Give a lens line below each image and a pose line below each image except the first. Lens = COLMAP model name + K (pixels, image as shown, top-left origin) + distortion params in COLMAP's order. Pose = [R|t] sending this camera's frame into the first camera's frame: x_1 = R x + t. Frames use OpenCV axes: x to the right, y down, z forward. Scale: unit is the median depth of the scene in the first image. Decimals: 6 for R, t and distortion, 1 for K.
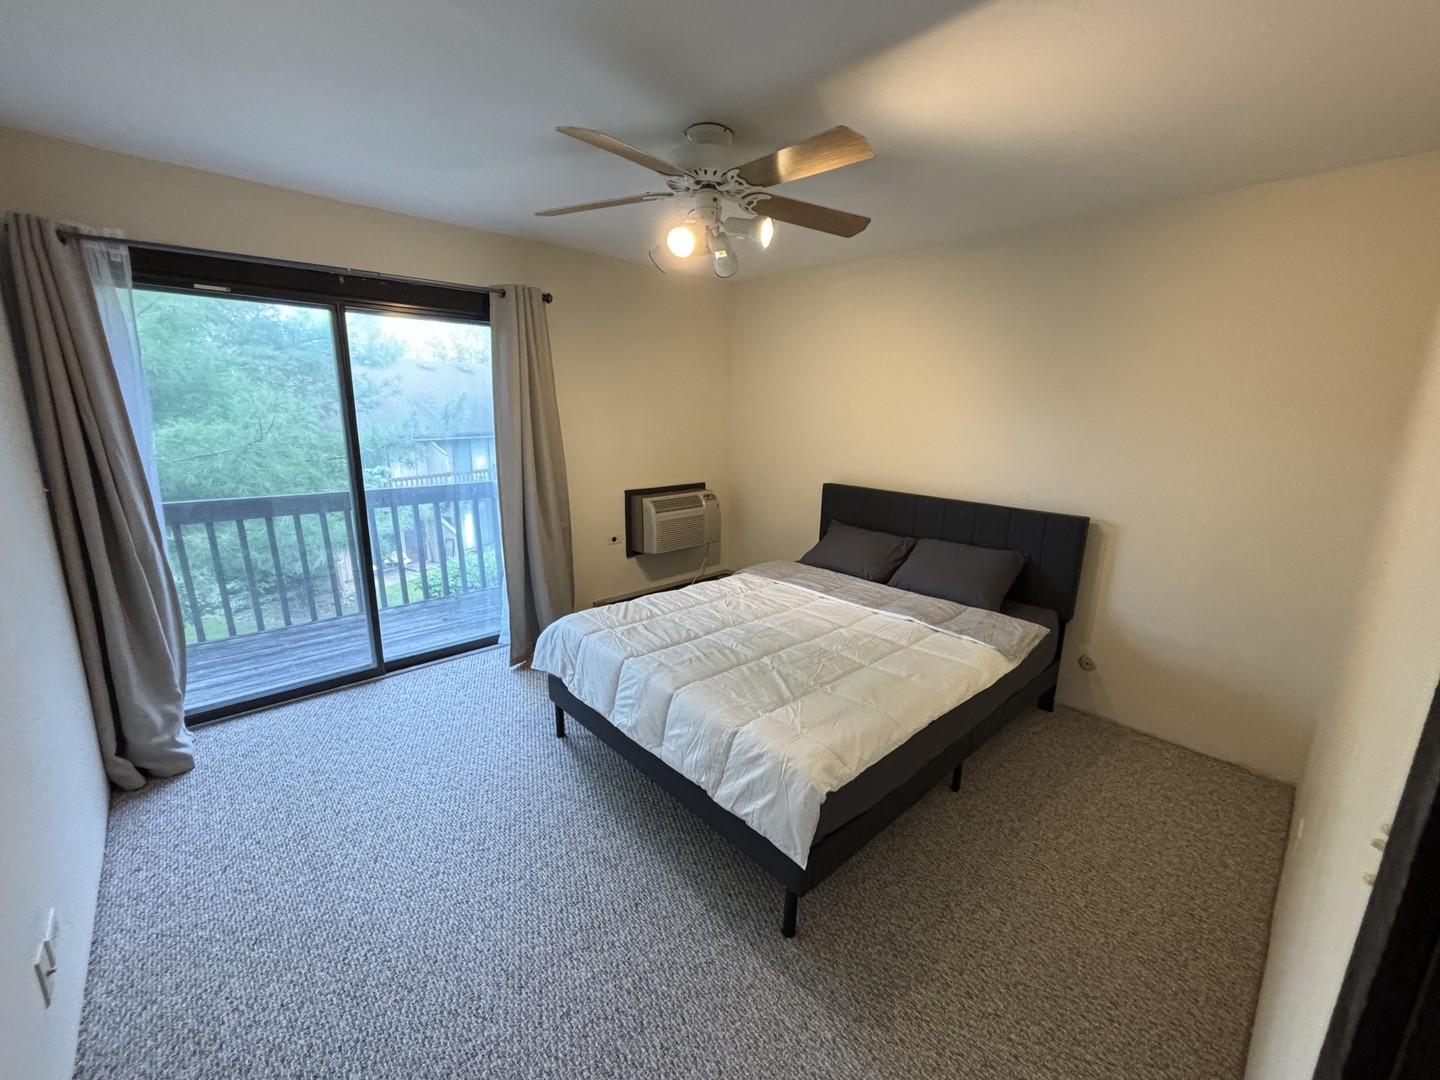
lens RADIAL K [[577.1, 0, 720.0], [0, 577.1, 540.0], [0, 0, 1]] dist [0.001684, -0.000053]
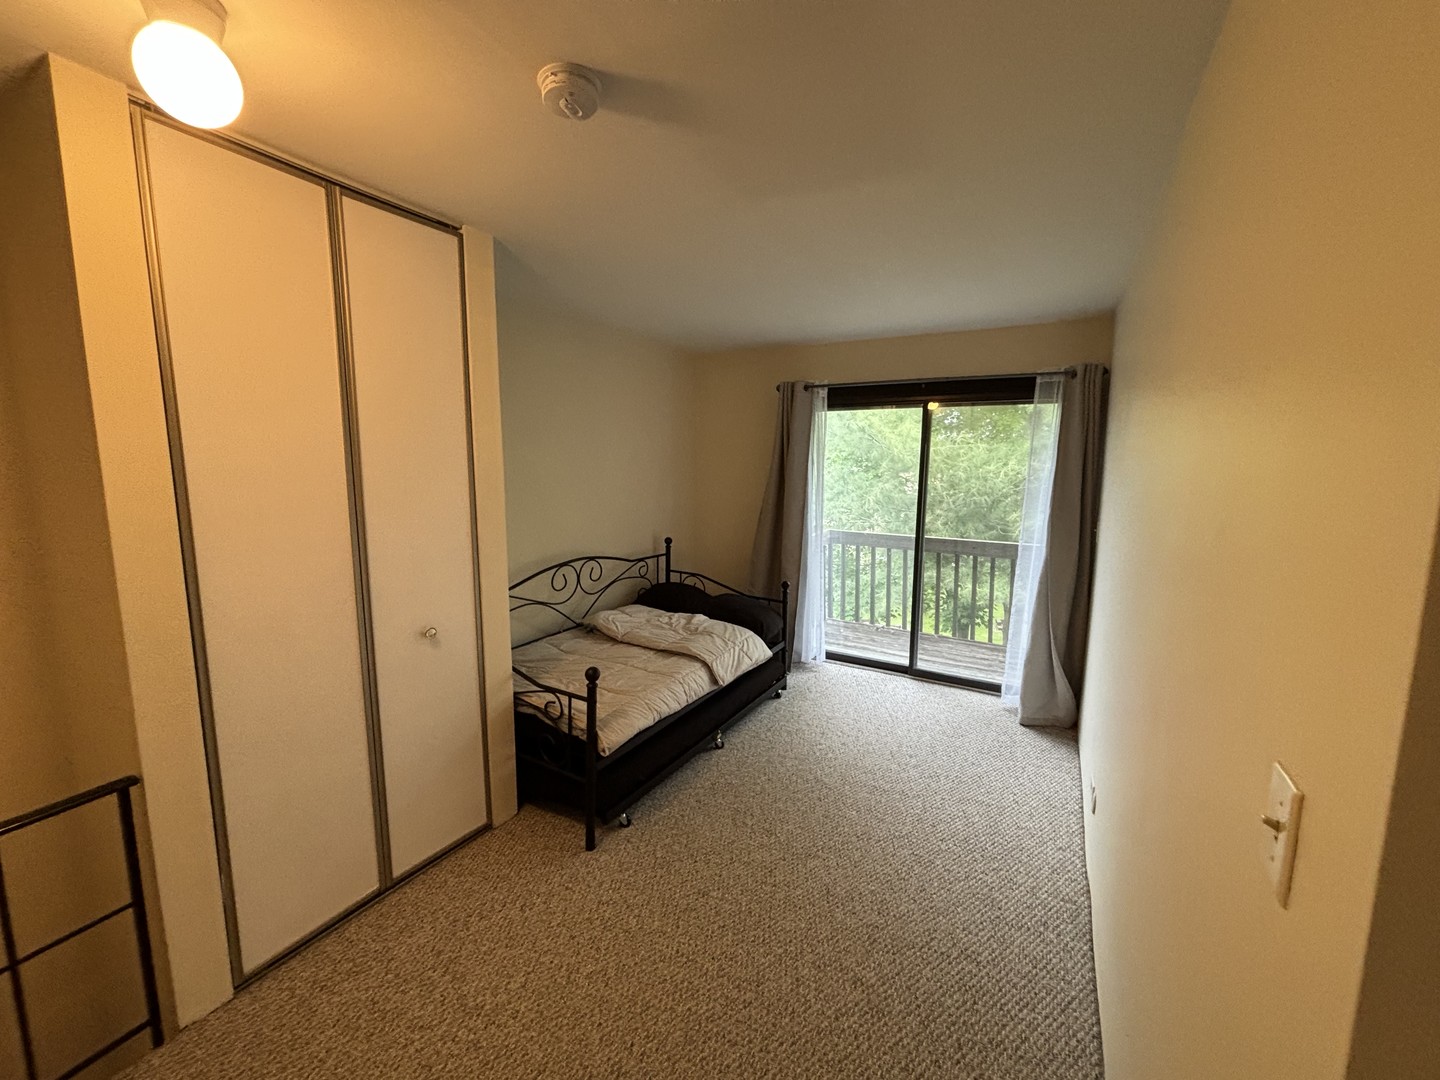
lens RADIAL K [[577.1, 0, 720.0], [0, 577.1, 540.0], [0, 0, 1]] dist [0.001684, -0.000053]
pose [[0.325967, 0.128974, -0.936542, 0.506589], [-0.227388, 0.972264, 0.054750, -0.050341], [0.917627, 0.195112, 0.346253, 0.121490]]
